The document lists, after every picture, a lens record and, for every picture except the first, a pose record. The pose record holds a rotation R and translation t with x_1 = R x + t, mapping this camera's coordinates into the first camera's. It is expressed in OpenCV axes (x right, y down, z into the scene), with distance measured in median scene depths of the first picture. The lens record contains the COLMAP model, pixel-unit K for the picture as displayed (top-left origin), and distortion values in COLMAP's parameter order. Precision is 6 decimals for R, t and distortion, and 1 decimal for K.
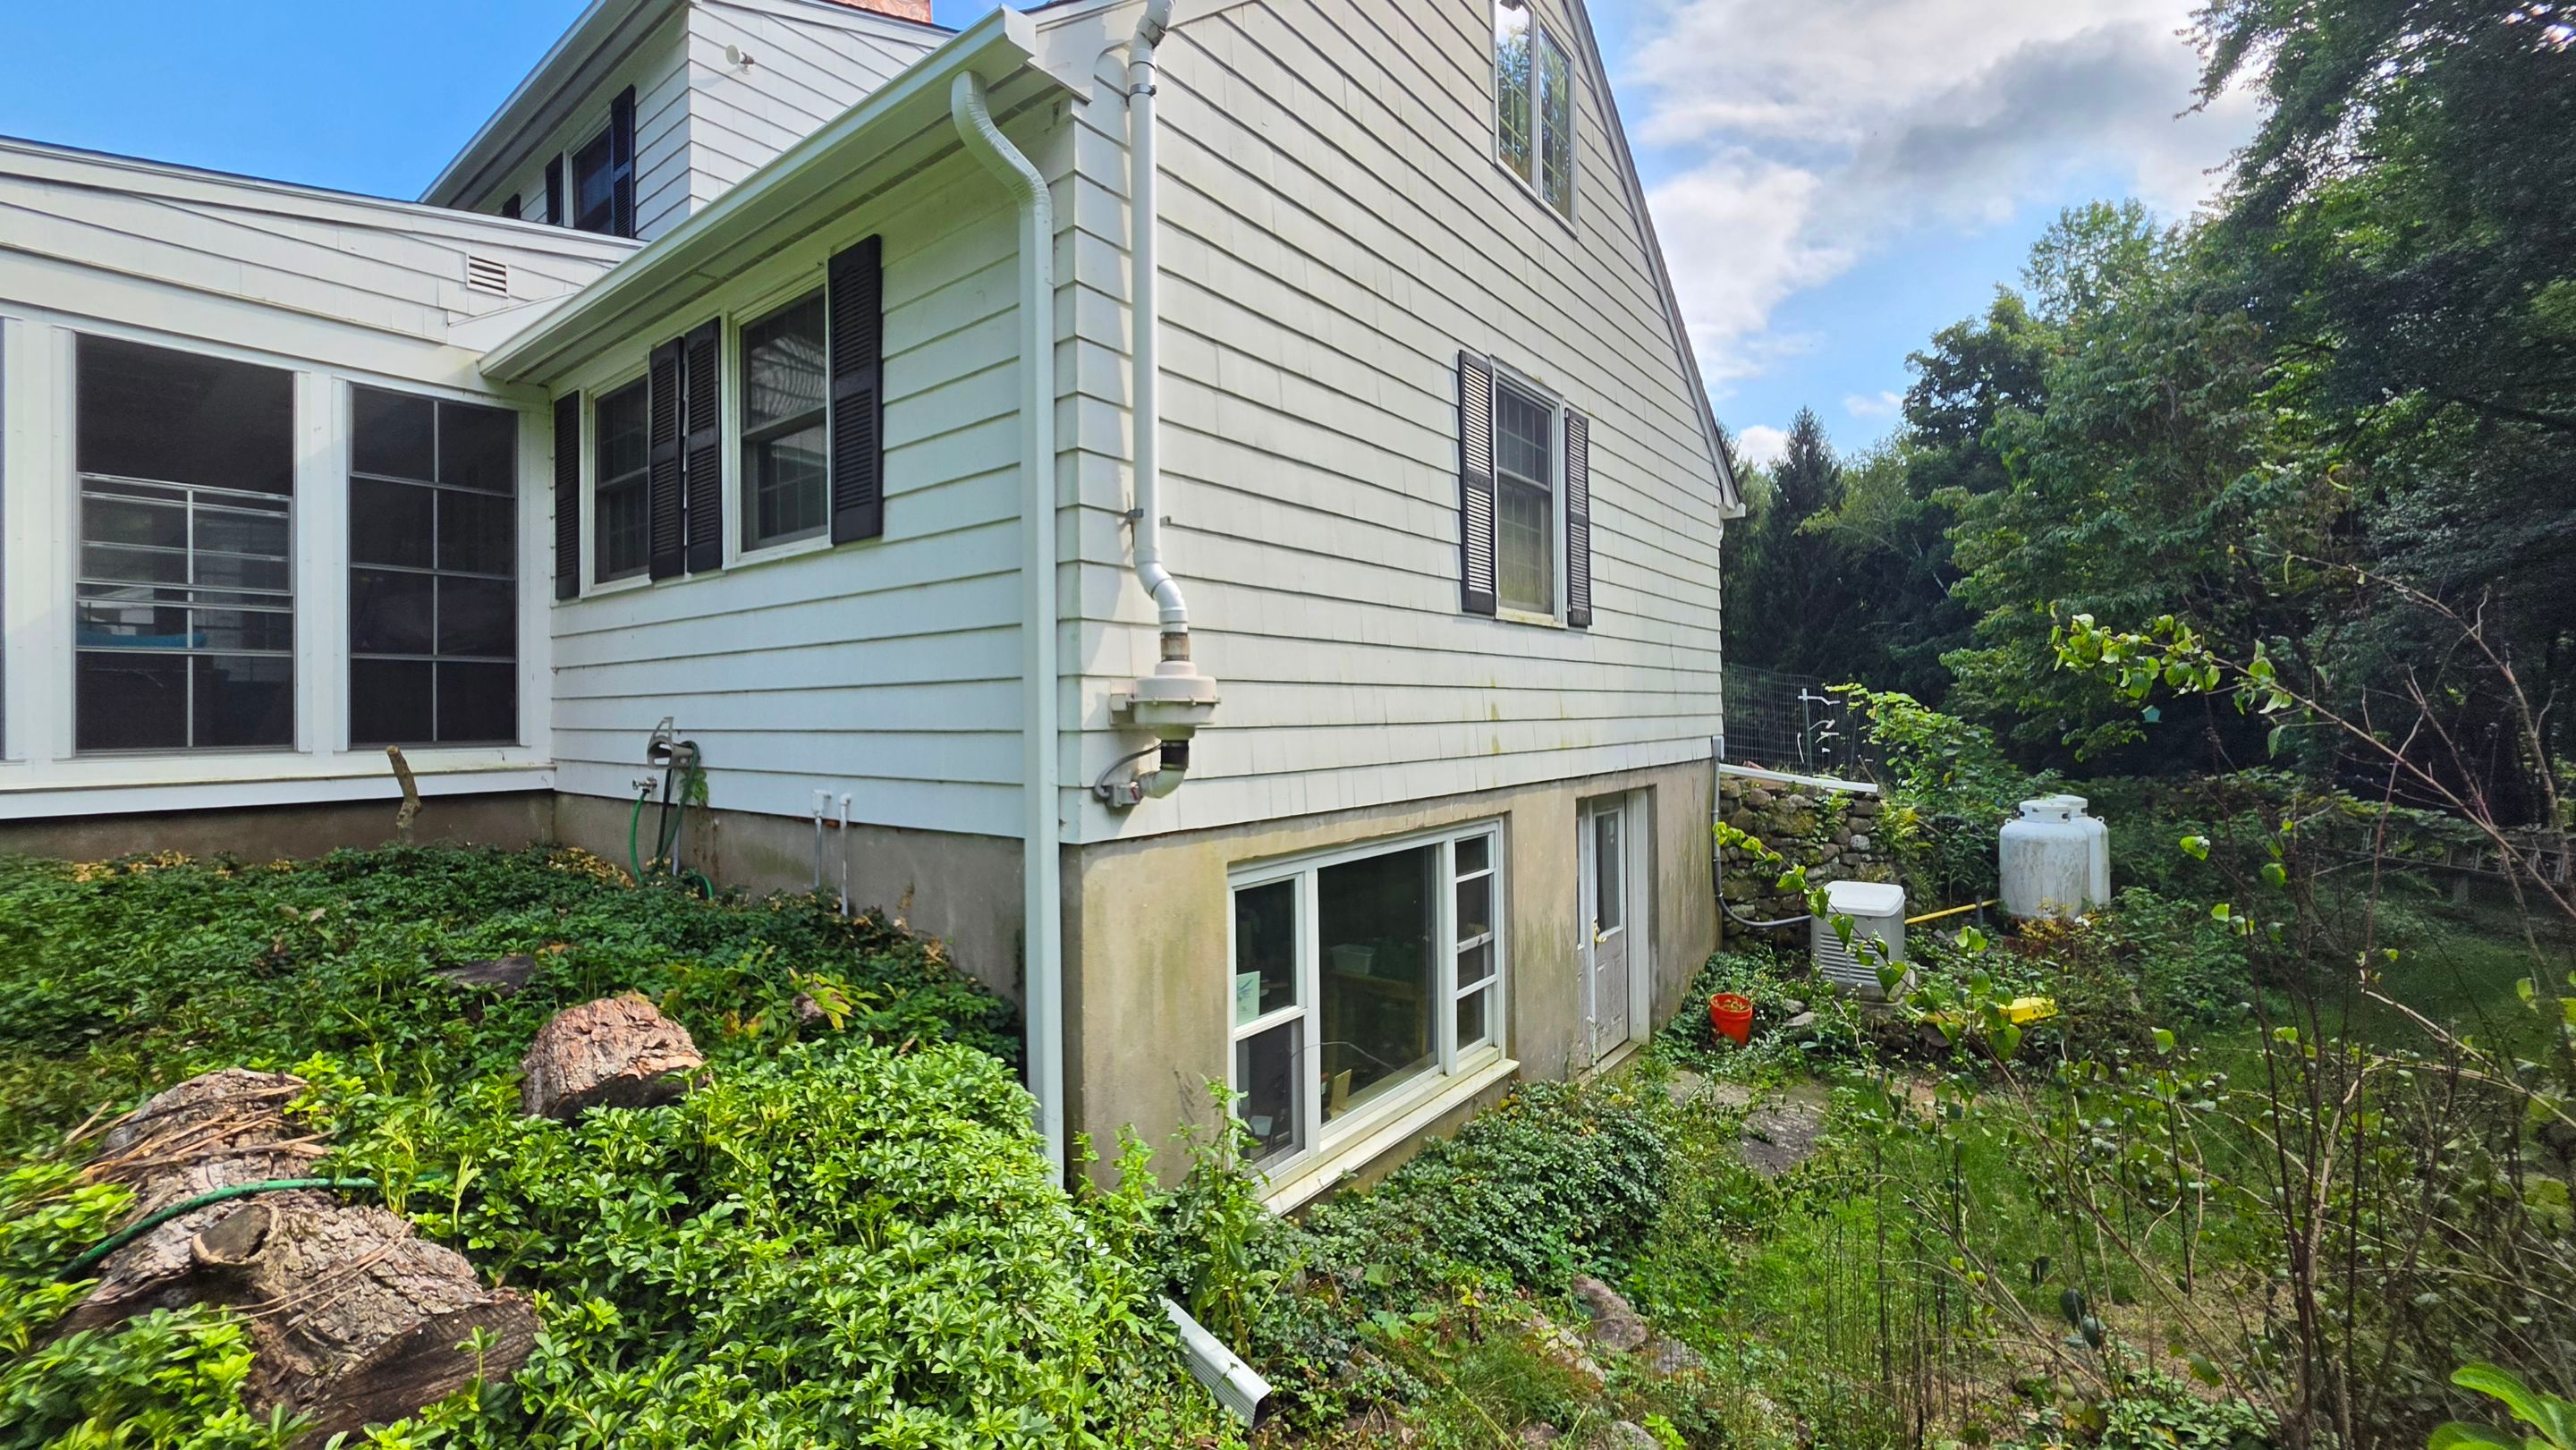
lens RADIAL K [[988.0, 0, 1288.0], [0, 988.0, 725.0], [0, 0, 1]] dist [0.000028, 0.000066]
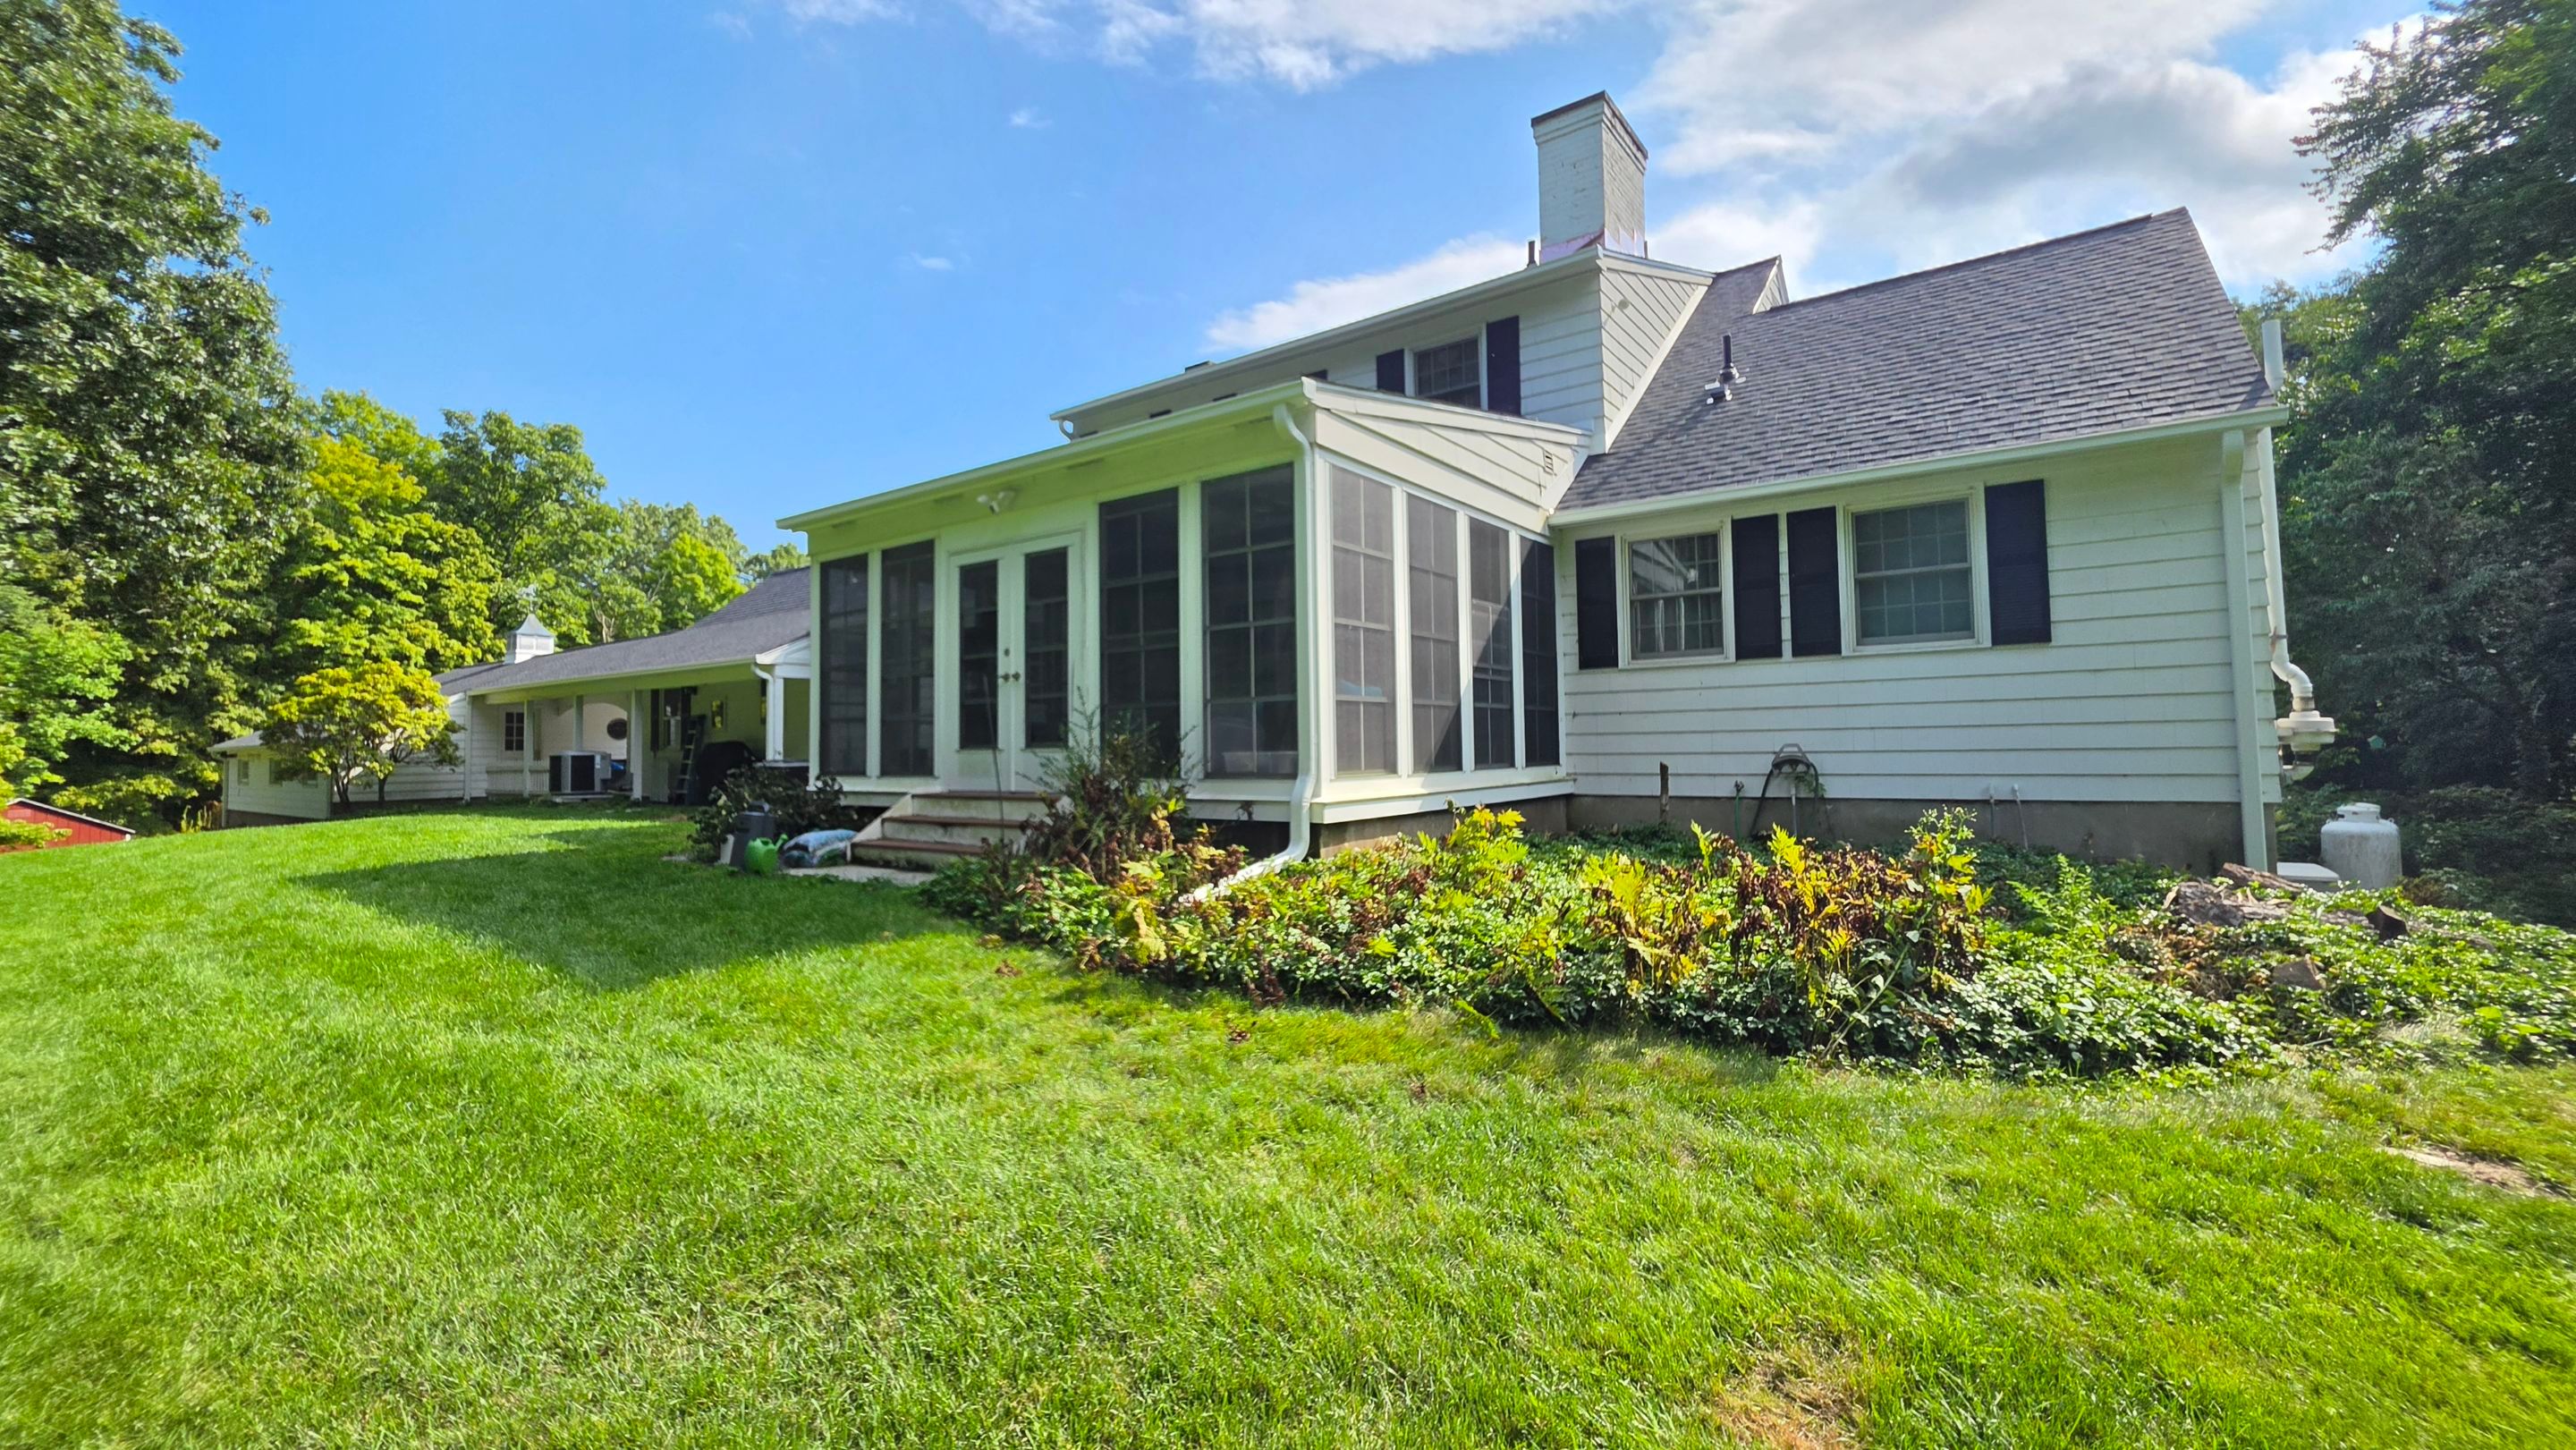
lens RADIAL K [[988.0, 0, 1288.0], [0, 988.0, 725.0], [0, 0, 1]] dist [0.000028, 0.000066]
pose [[0.999688, -0.007253, -0.023901, -1.434549], [0.006656, 0.999666, -0.024988, -0.002938], [0.024074, 0.024821, 0.999402, -0.691028]]
